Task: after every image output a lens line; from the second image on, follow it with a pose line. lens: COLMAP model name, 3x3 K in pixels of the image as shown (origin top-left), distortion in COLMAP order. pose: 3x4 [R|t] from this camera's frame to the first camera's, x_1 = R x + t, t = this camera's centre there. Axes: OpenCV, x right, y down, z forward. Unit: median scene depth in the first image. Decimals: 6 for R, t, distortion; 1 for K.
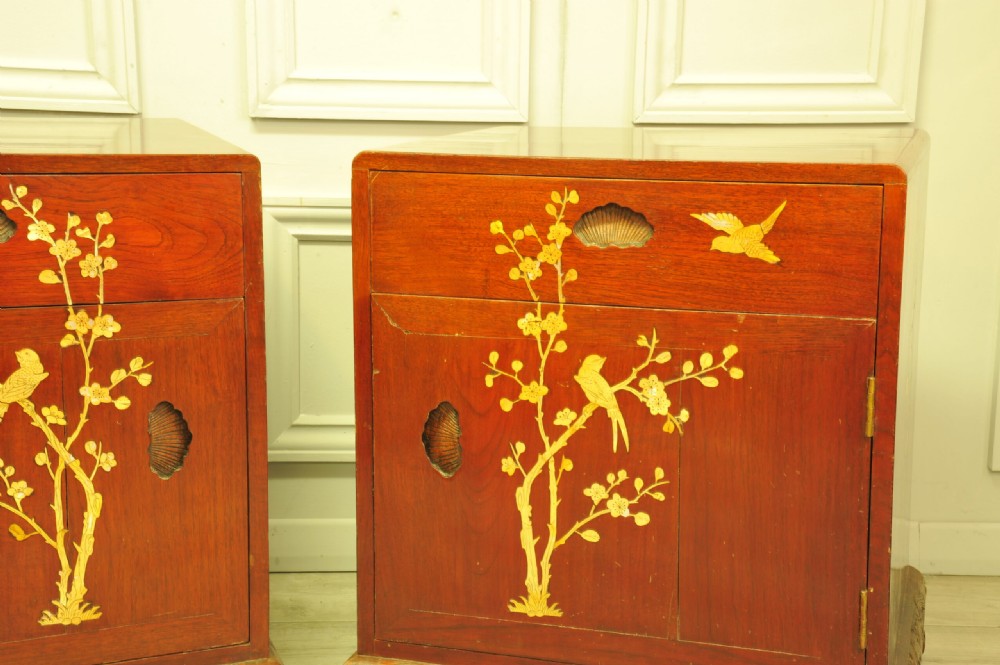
lens RADIAL K [[1546.8, 0, 503.1], [0, 1546.8, 342.5], [0, 0, 1]] dist [0.249859, 0.184676]
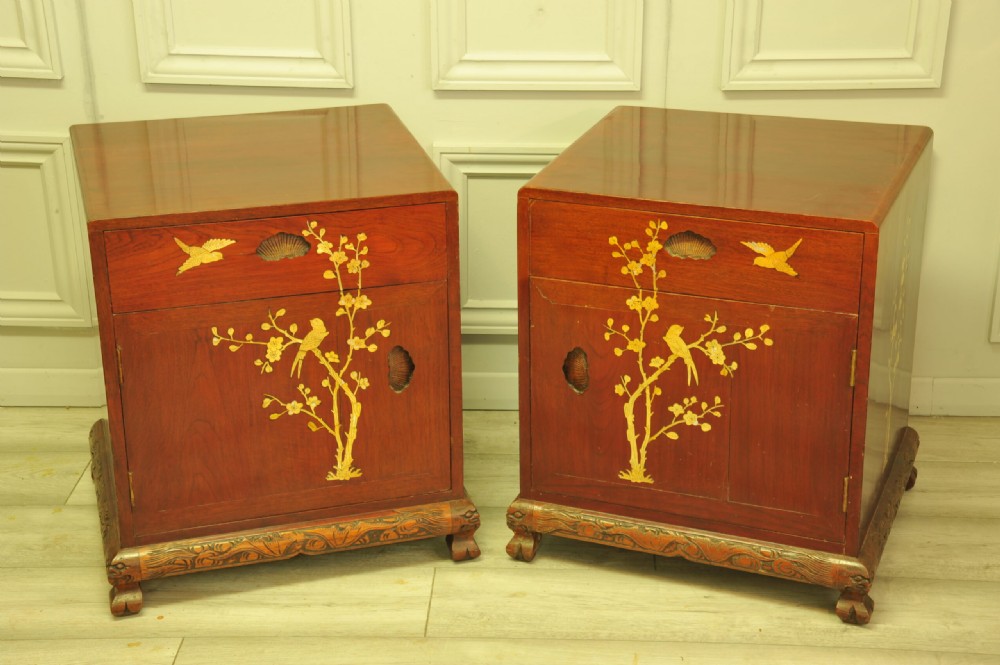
lens RADIAL K [[1696.6, 0, 502.8], [0, 1696.6, 350.8], [0, 0, 1]] dist [0.313269, 0.248809]
pose [[0.997377, 0.011850, -0.071404, 0.008225], [0.003215, 0.978283, 0.207249, -0.312130], [0.072309, -0.206935, 0.975679, -0.649574]]
